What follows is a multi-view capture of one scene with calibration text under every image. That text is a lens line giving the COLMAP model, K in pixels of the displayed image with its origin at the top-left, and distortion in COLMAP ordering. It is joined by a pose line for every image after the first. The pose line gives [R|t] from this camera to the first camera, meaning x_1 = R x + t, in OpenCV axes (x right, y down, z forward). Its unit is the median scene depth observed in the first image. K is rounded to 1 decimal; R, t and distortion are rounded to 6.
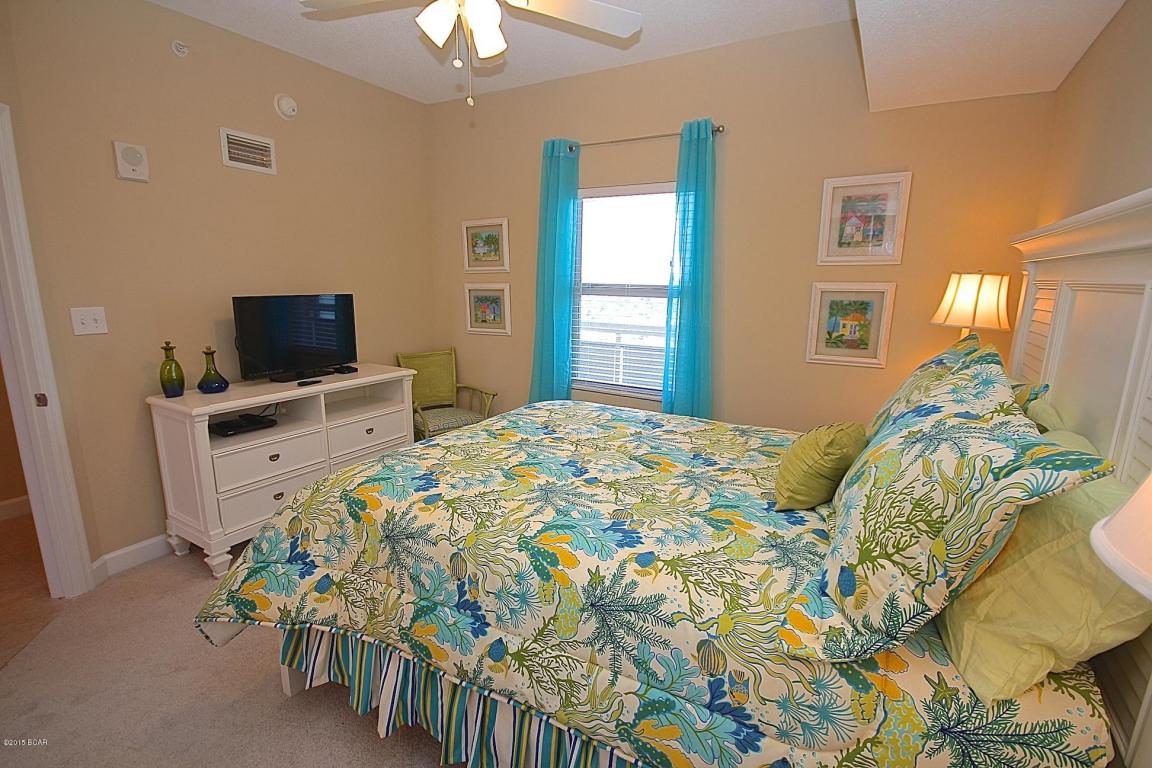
lens RADIAL K [[540.1, 0, 559.9], [0, 540.1, 380.3], [0, 0, 1]] dist [0.000550, -0.002634]
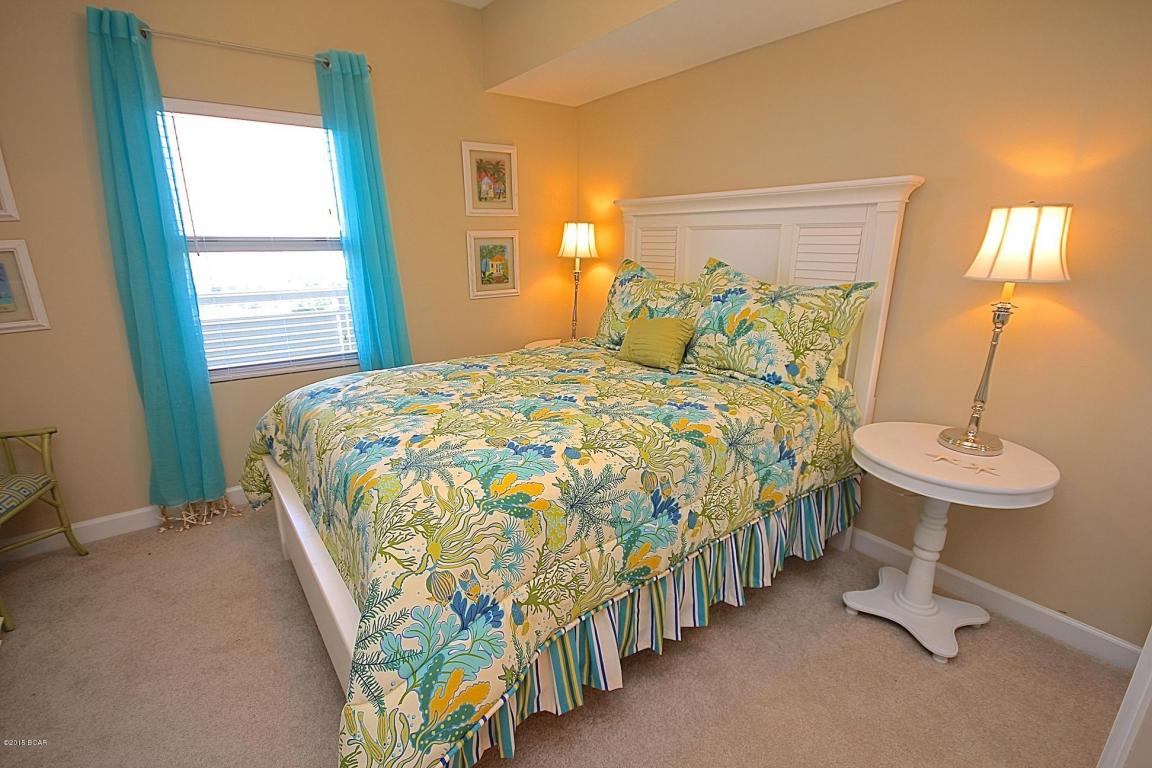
lens RADIAL K [[540.1, 0, 573.0], [0, 540.1, 388.7], [0, 0, 1]] dist [0.000550, -0.002634]
pose [[0.377561, -0.262104, 0.888116, -0.731217], [0.183402, 0.961271, 0.205724, -0.061207], [-0.907641, 0.085209, 0.411009, 0.408876]]
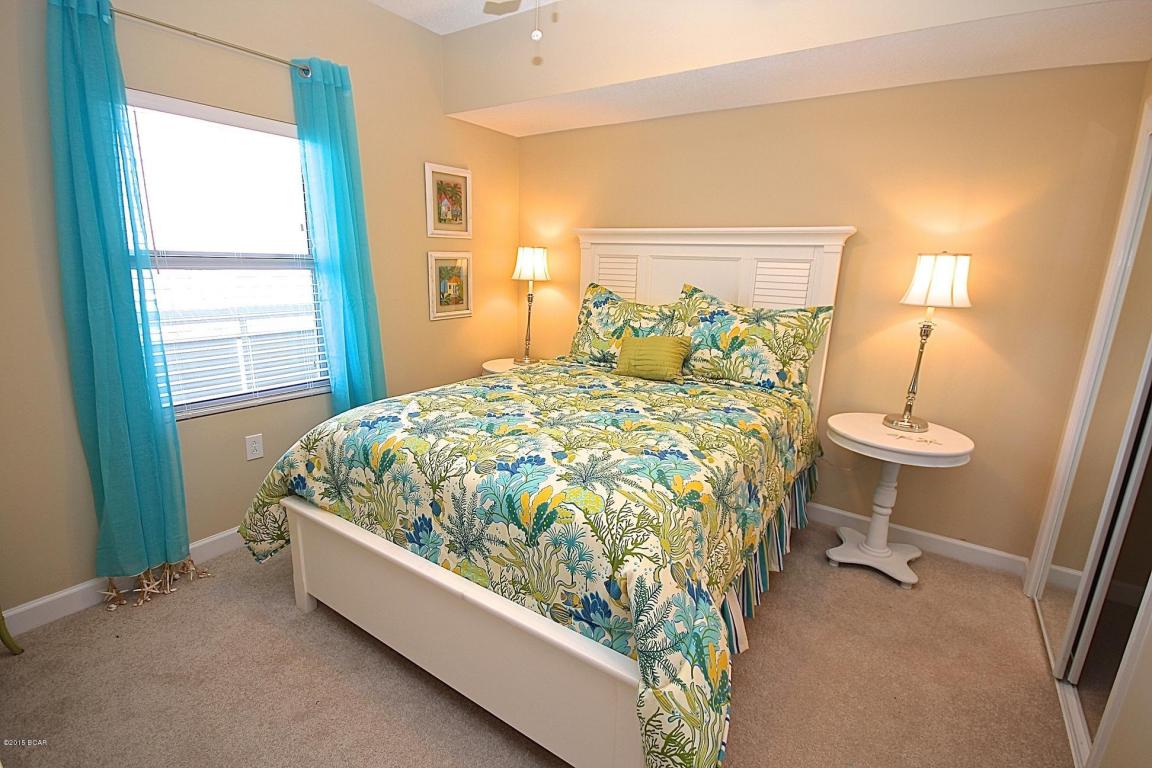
lens RADIAL K [[540.1, 0, 574.7], [0, 540.1, 386.1], [0, 0, 1]] dist [0.000550, -0.002634]
pose [[0.047152, -0.242234, 0.969071, -0.897343], [0.163019, 0.959010, 0.231787, -0.150790], [-0.985496, 0.147048, 0.084708, 0.783968]]
